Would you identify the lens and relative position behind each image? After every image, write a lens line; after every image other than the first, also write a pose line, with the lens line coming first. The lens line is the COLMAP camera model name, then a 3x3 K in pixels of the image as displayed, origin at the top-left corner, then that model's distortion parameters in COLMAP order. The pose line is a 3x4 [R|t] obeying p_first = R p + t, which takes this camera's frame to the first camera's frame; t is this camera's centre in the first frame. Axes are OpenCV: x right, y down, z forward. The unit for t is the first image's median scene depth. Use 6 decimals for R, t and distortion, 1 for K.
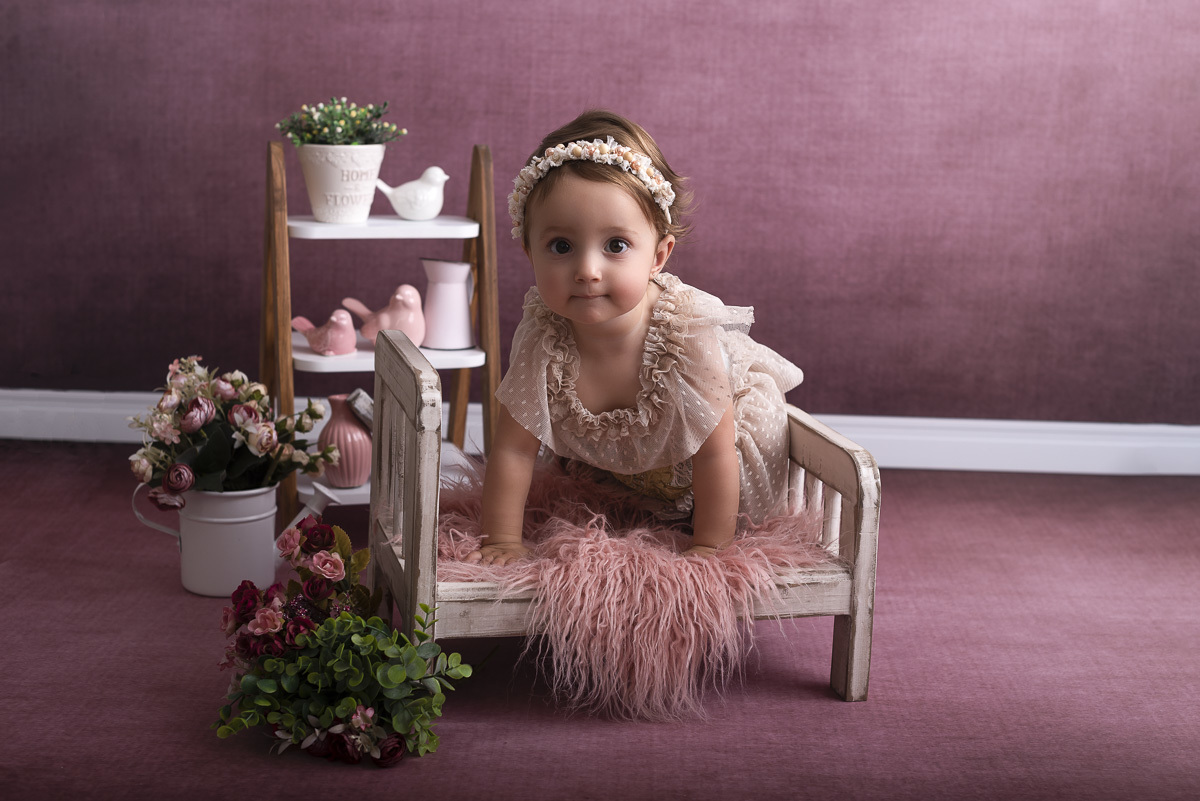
lens RADIAL K [[1809.6, 0, 591.3], [0, 1809.6, 390.5], [0, 0, 1]] dist [0.043428, 0.000000]
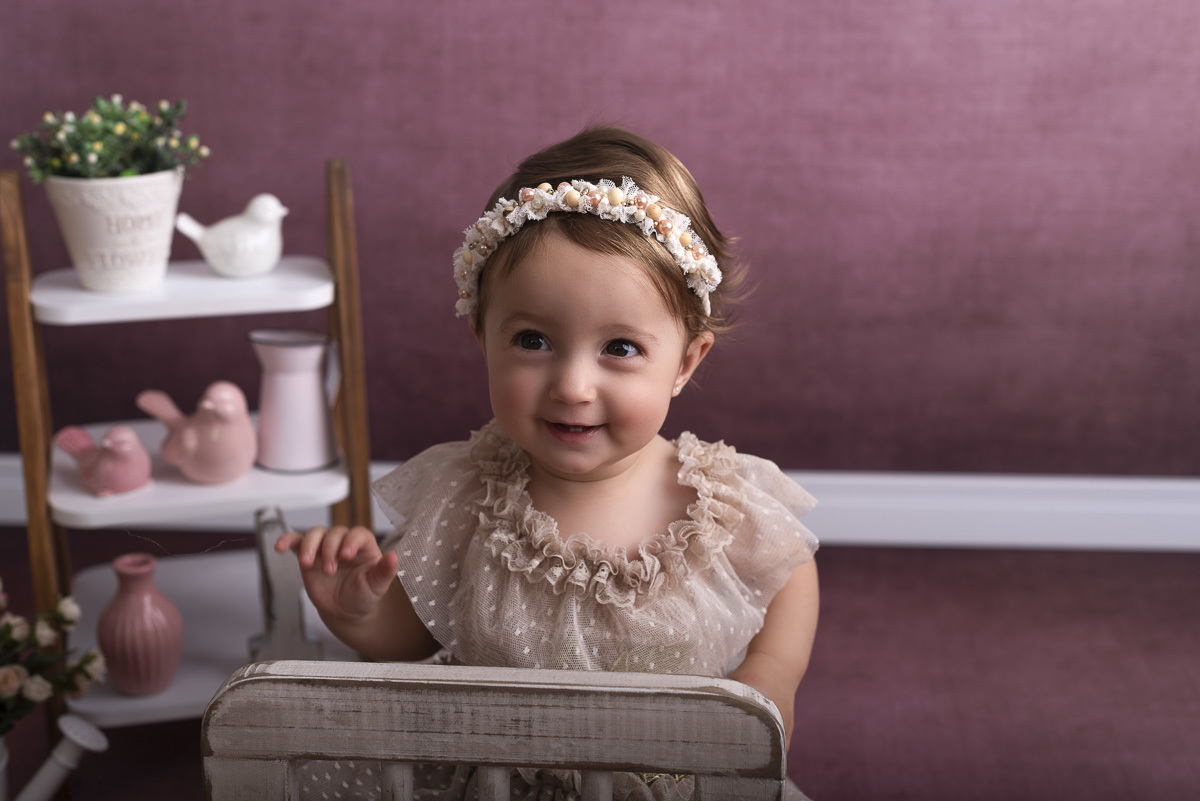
lens RADIAL K [[1809.6, 0, 560.1], [0, 1809.6, 417.0], [0, 0, 1]] dist [0.043428, 0.000000]
pose [[0.998817, -0.016945, -0.045577, 0.040999], [0.021766, 0.993971, 0.107464, -0.093636], [0.043481, -0.108328, 0.993164, 0.288919]]
